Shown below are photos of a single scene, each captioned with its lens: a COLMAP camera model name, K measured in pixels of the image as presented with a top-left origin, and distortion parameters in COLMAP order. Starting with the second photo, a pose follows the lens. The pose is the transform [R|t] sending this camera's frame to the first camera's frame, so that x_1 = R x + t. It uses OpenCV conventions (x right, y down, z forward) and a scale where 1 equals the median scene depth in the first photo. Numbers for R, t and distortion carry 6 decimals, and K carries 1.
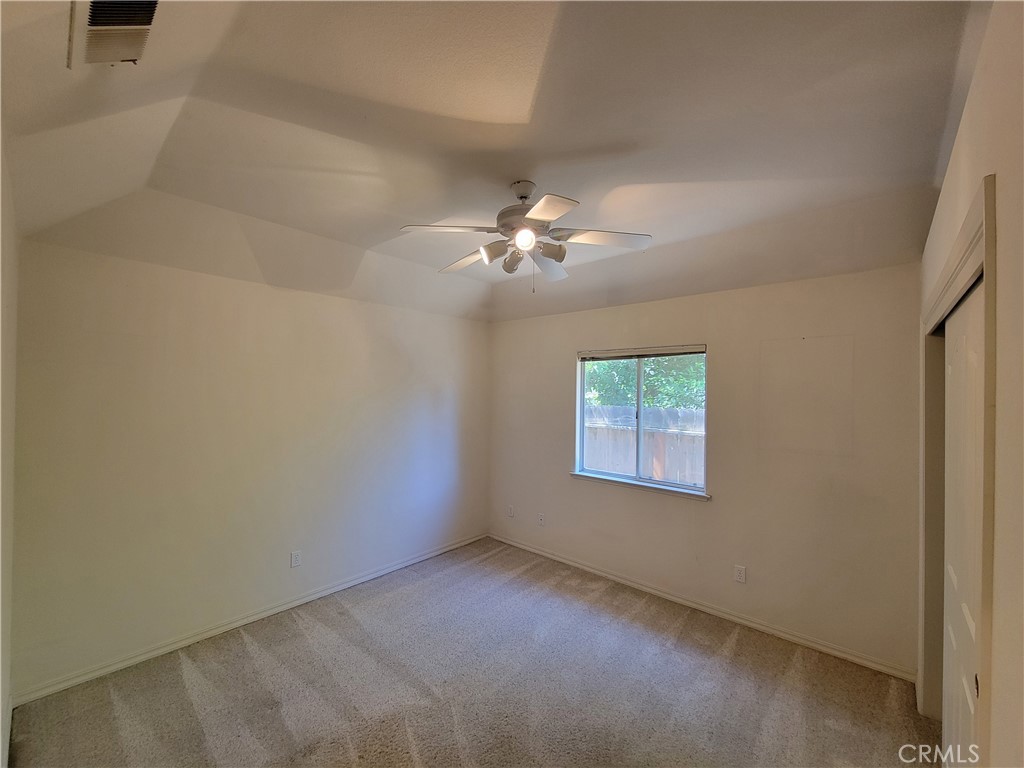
lens RADIAL K [[417.6, 0, 512.5], [0, 417.6, 387.3], [0, 0, 1]] dist [-0.001074, -0.000248]
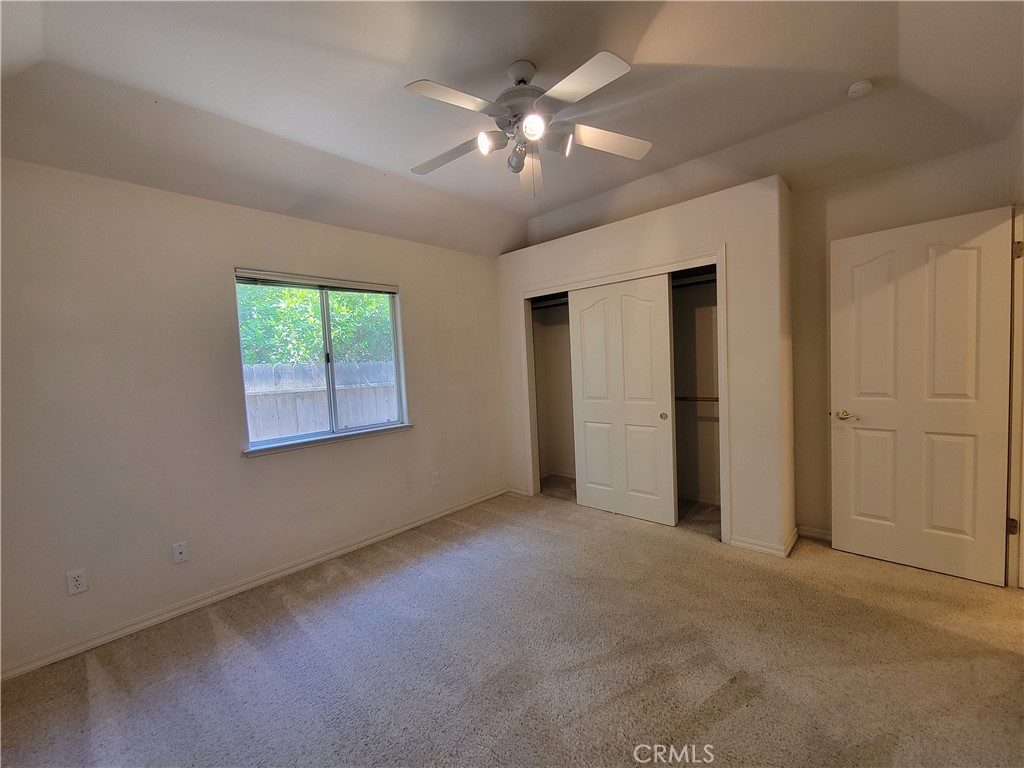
lens RADIAL K [[417.6, 0, 512.5], [0, 417.6, 387.3], [0, 0, 1]] dist [-0.001074, -0.000248]
pose [[0.015917, -0.070088, 0.997414, -0.565972], [0.045903, 0.996540, 0.069294, 0.088167], [-0.998819, 0.044681, 0.019079, 0.632092]]
